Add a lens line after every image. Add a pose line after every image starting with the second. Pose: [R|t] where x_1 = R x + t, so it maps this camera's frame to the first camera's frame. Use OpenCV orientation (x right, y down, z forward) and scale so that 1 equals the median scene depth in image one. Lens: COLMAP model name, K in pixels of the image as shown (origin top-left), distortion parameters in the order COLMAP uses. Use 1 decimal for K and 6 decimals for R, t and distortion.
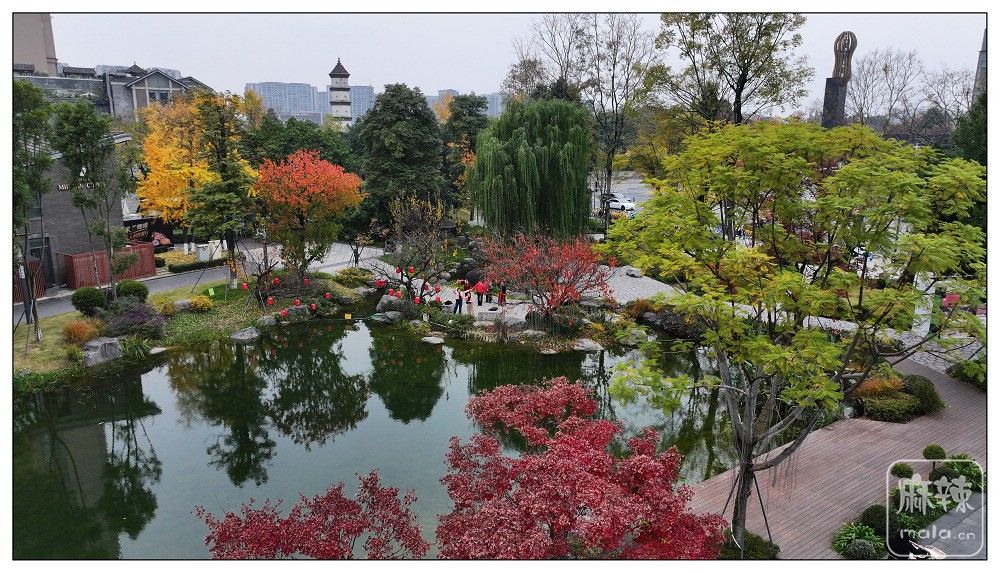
lens RADIAL K [[686.2, 0, 502.7], [0, 686.2, 285.6], [0, 0, 1]] dist [0.005223, 0.011059]
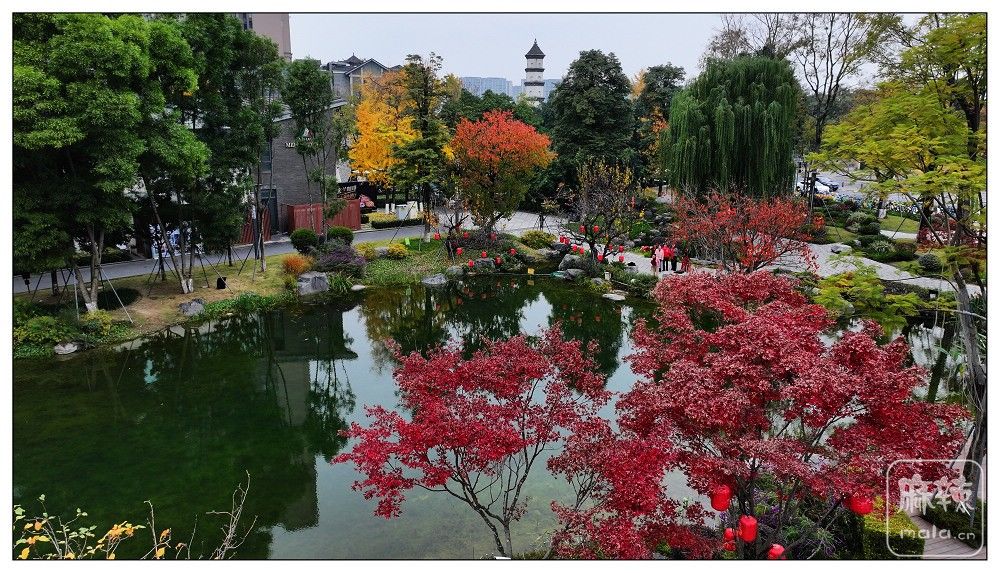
lens RADIAL K [[686.2, 0, 504.0], [0, 686.2, 285.1], [0, 0, 1]] dist [0.005223, 0.011059]
pose [[0.964999, 0.061750, -0.254881, -0.004174], [-0.060056, 0.998091, 0.014432, 0.051866], [0.255285, 0.001380, 0.966865, 0.011369]]
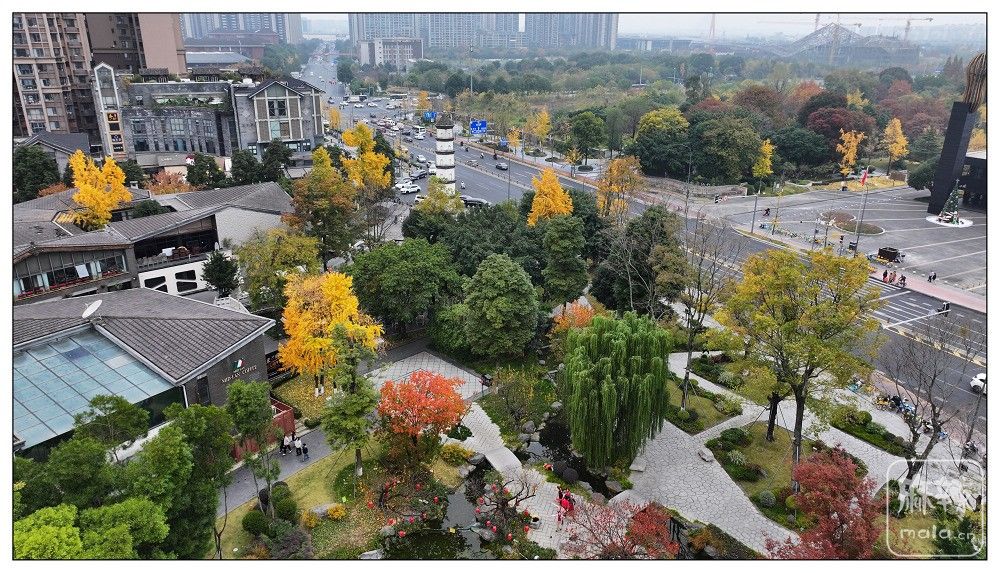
lens RADIAL K [[686.2, 0, 505.4], [0, 686.2, 281.1], [0, 0, 1]] dist [0.005223, 0.011059]
pose [[0.990720, 0.056184, -0.123764, -0.006805], [-0.038476, 0.989250, 0.141084, -0.553543], [0.130360, -0.135012, 0.982231, -0.118241]]
